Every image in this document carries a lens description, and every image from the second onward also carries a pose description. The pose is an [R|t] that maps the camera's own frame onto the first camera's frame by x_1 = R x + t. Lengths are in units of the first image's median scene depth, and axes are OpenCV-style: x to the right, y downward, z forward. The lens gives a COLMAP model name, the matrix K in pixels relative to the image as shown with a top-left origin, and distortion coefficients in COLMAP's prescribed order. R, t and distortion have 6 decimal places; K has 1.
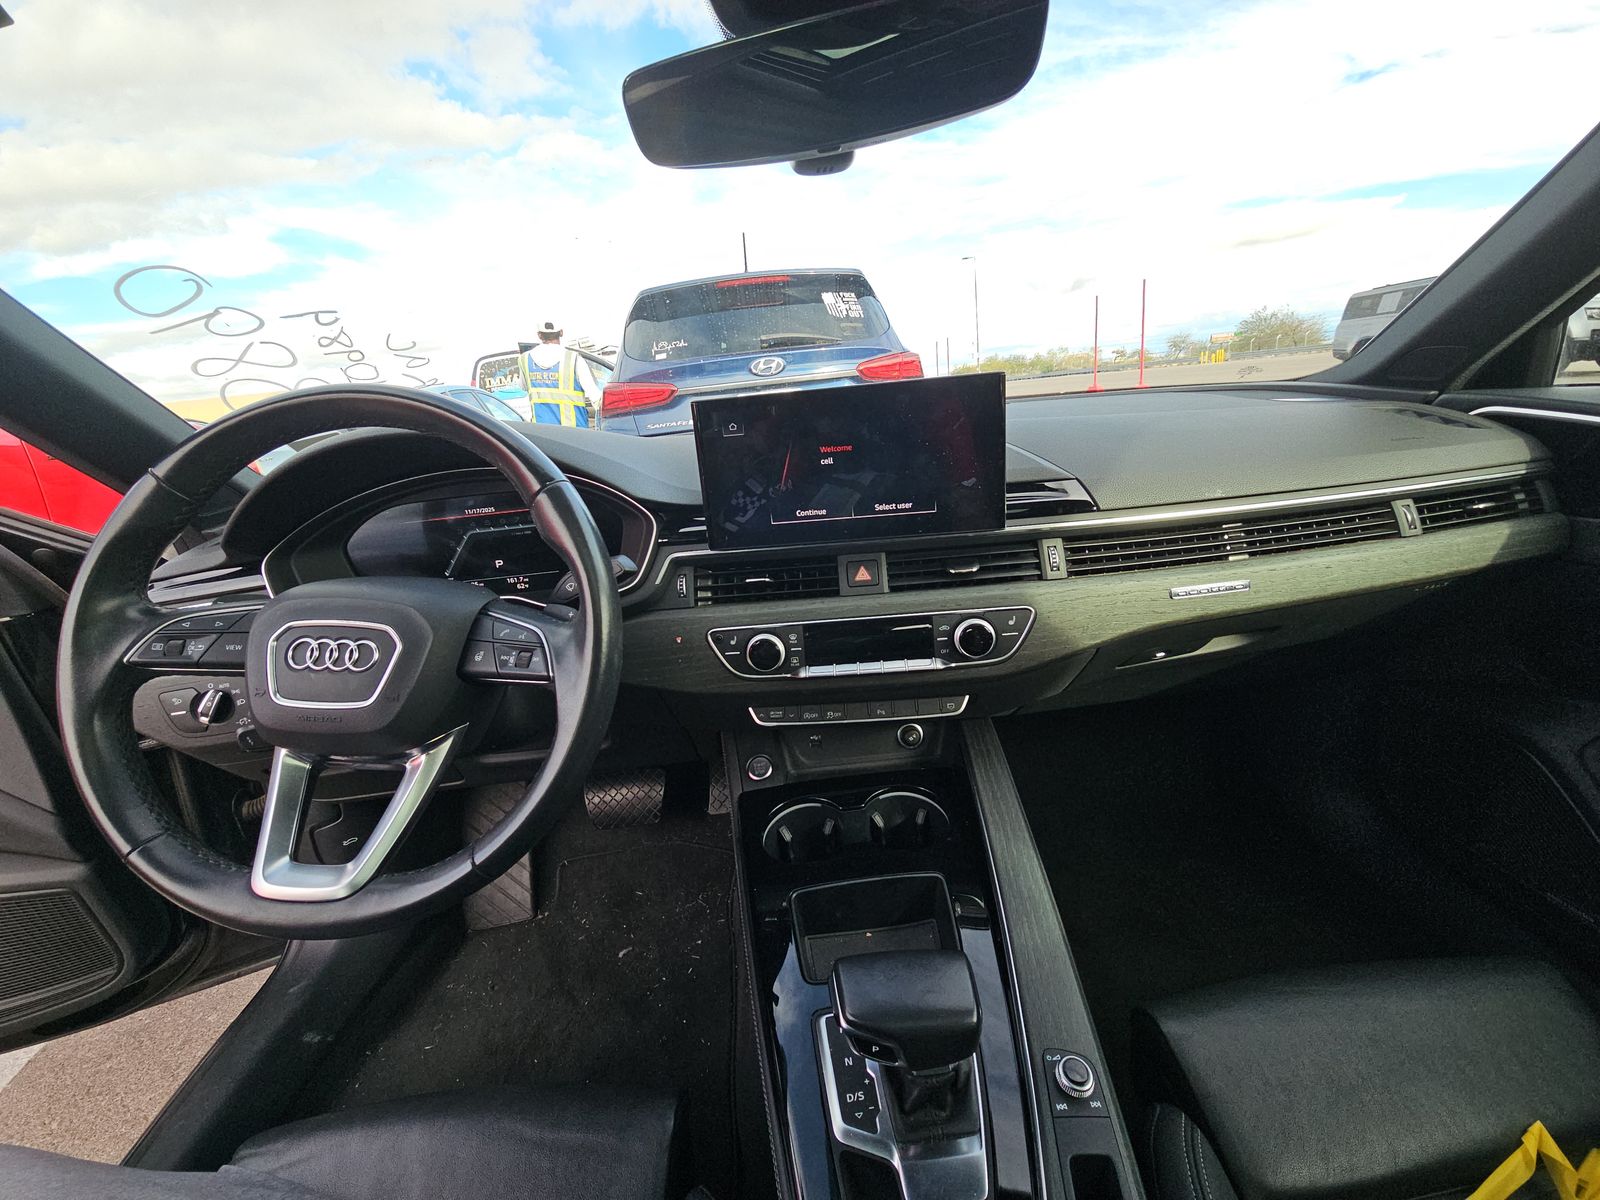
lens RADIAL K [[643.3, 0, 801.6], [0, 643.3, 596.8], [0, 0, 1]] dist [0.007184, 0.000014]
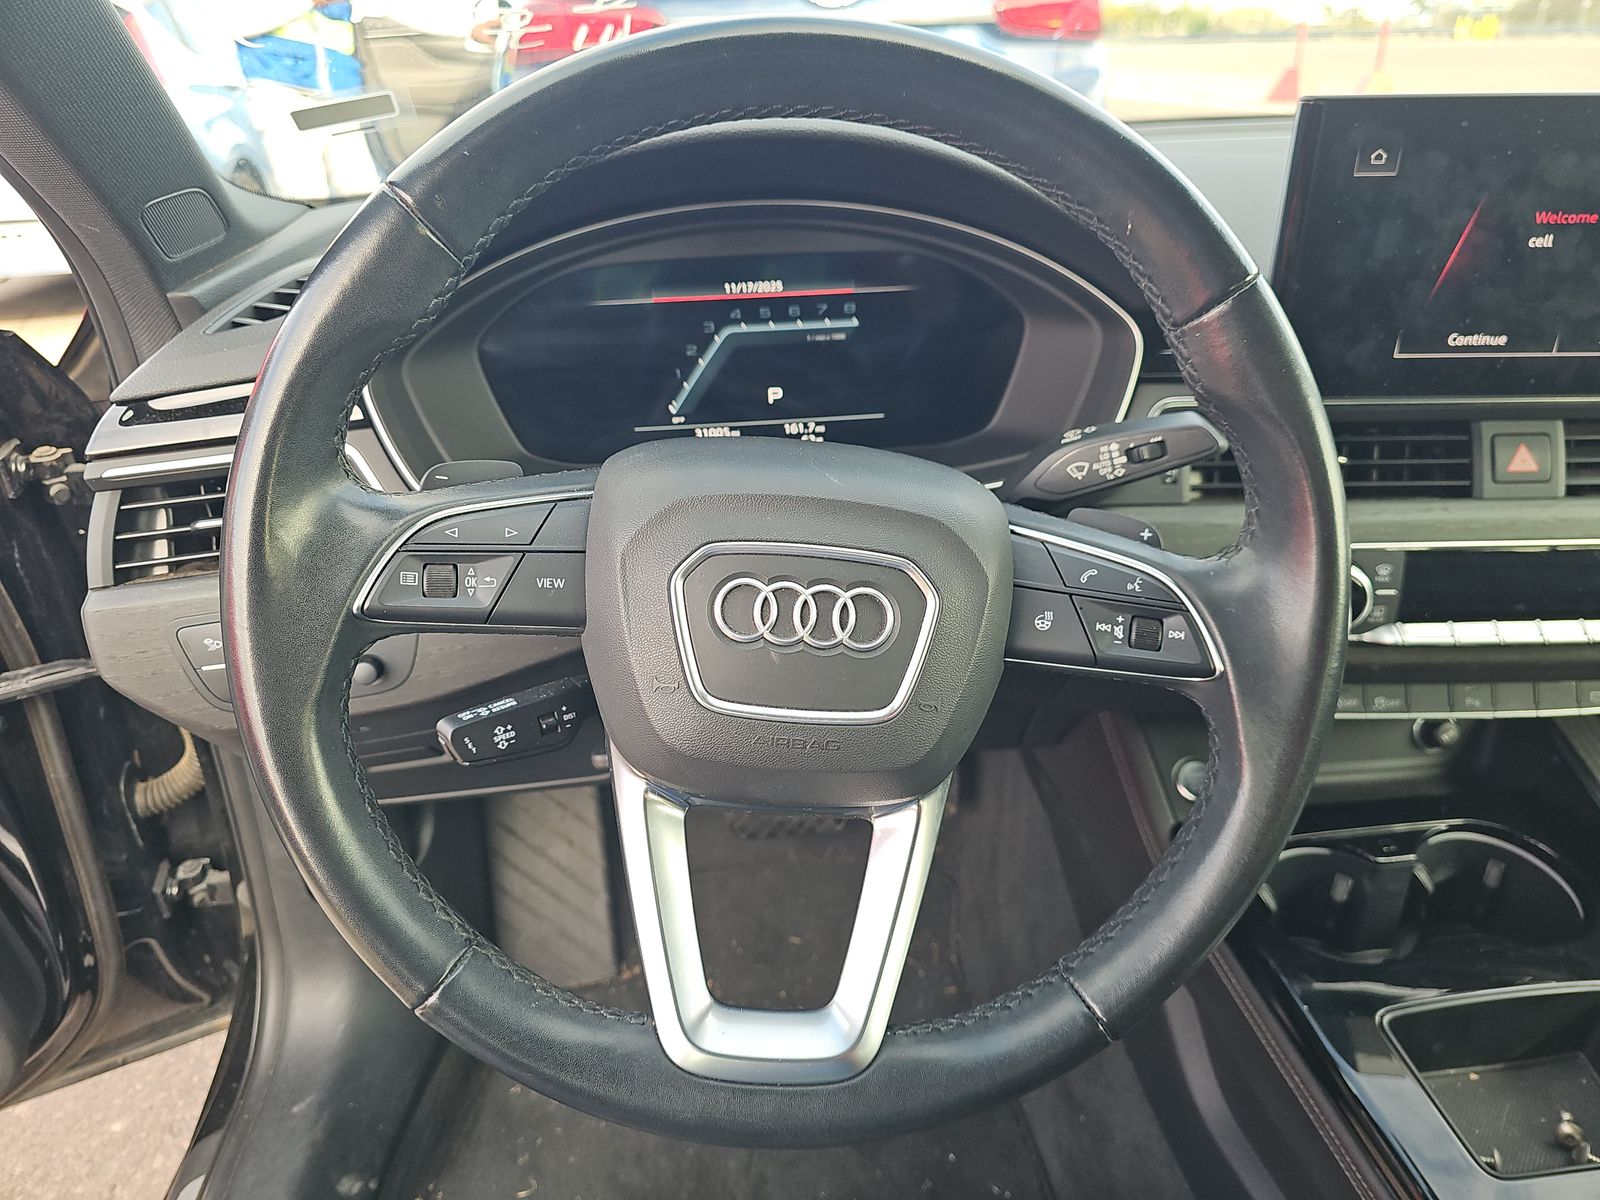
lens RADIAL K [[1059.3, 0, 794.8], [0, 1059.3, 595.5], [0, 0, 1]] dist [0.007764, -0.005680]
pose [[0.996416, 0.039151, 0.074977, -0.572832], [-0.051763, 0.983304, 0.174455, -0.047049], [-0.066895, -0.177711, 0.981806, 0.150364]]
